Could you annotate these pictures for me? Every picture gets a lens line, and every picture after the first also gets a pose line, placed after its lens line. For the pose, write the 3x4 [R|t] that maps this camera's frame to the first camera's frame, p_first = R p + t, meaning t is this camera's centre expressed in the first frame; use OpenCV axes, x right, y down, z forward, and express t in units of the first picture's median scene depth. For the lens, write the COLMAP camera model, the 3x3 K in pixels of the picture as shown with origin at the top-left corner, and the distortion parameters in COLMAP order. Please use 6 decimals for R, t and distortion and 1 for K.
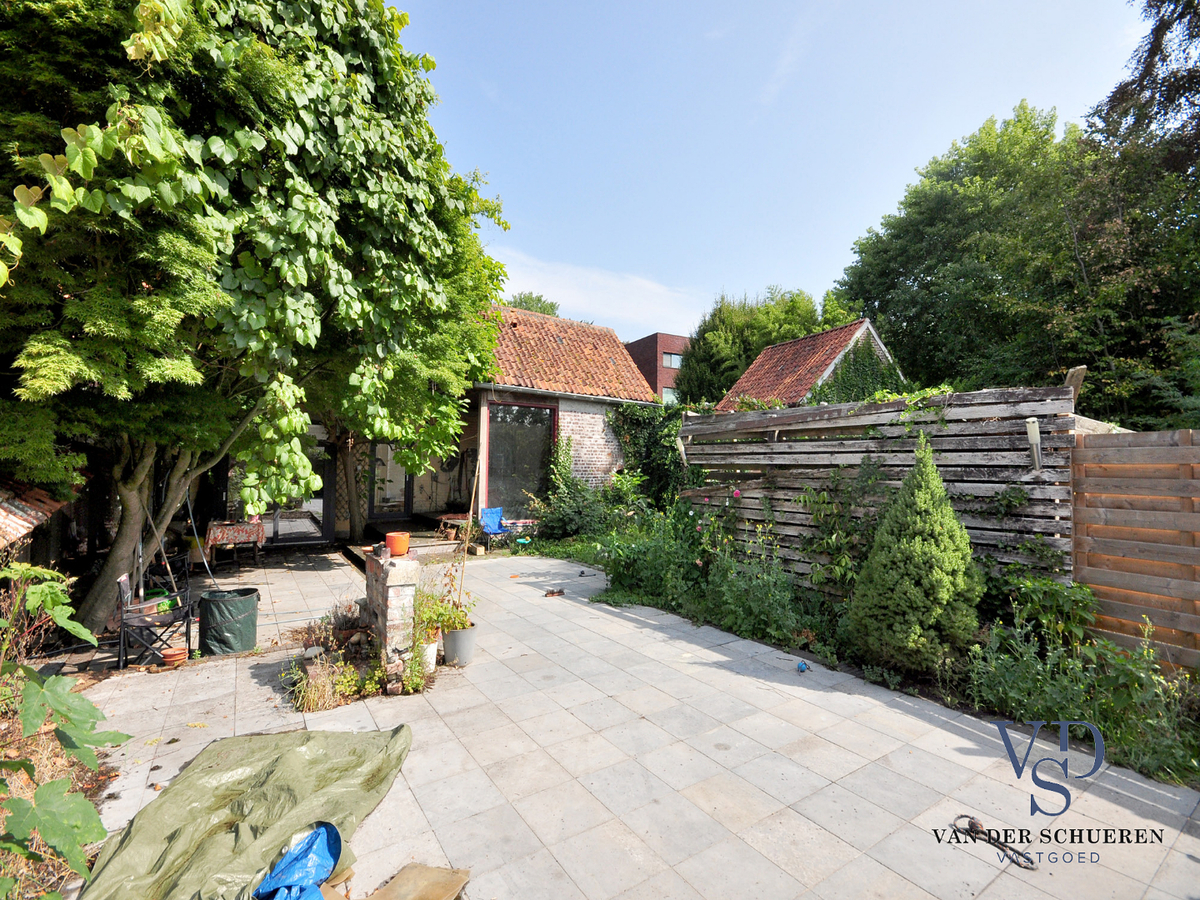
lens RADIAL K [[542.0, 0, 589.8], [0, 542.0, 457.3], [0, 0, 1]] dist [0.007194, -0.006466]
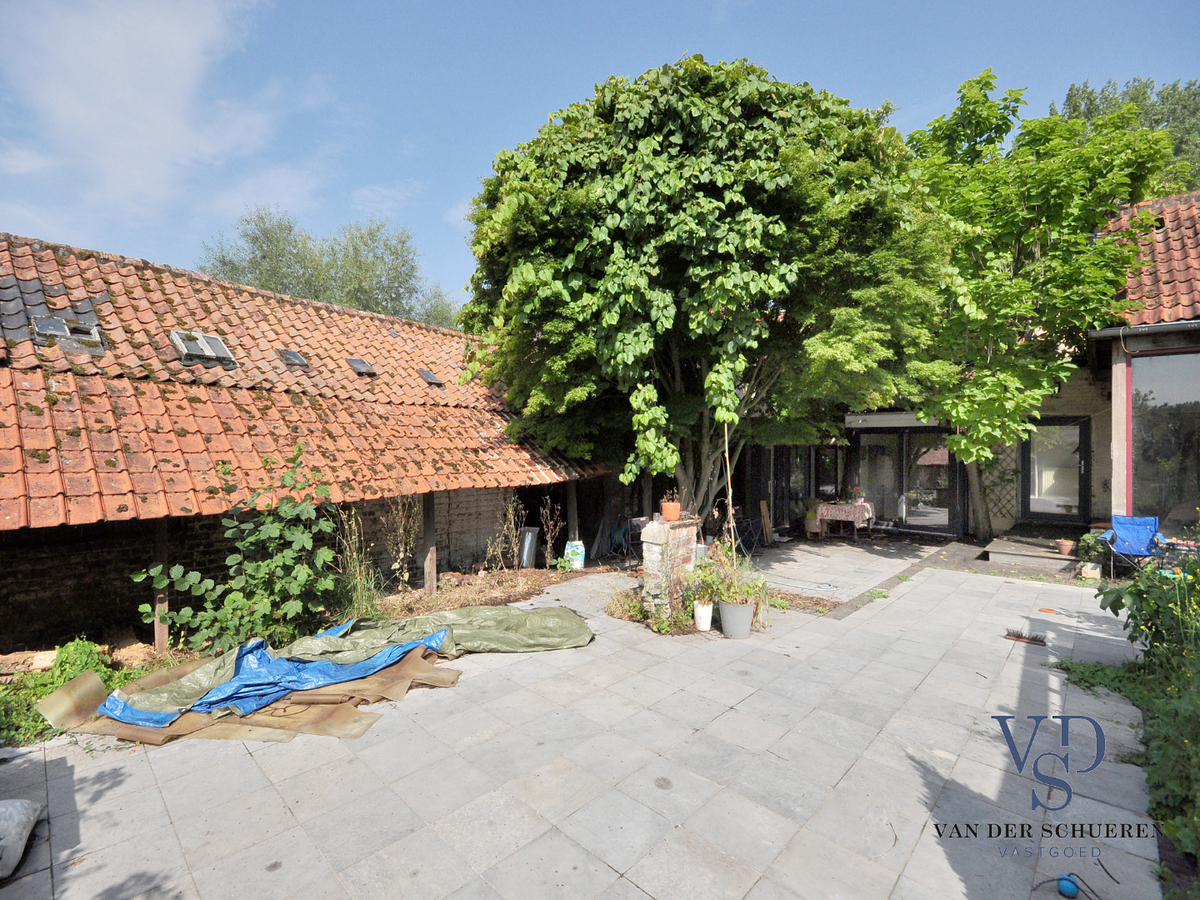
lens RADIAL K [[542.0, 0, 591.6], [0, 542.0, 452.7], [0, 0, 1]] dist [0.007194, -0.006466]
pose [[0.211090, -0.006653, -0.977444, 0.836640], [0.012244, 0.999916, -0.004162, 0.032784], [0.977390, -0.011089, 0.211153, 0.597227]]
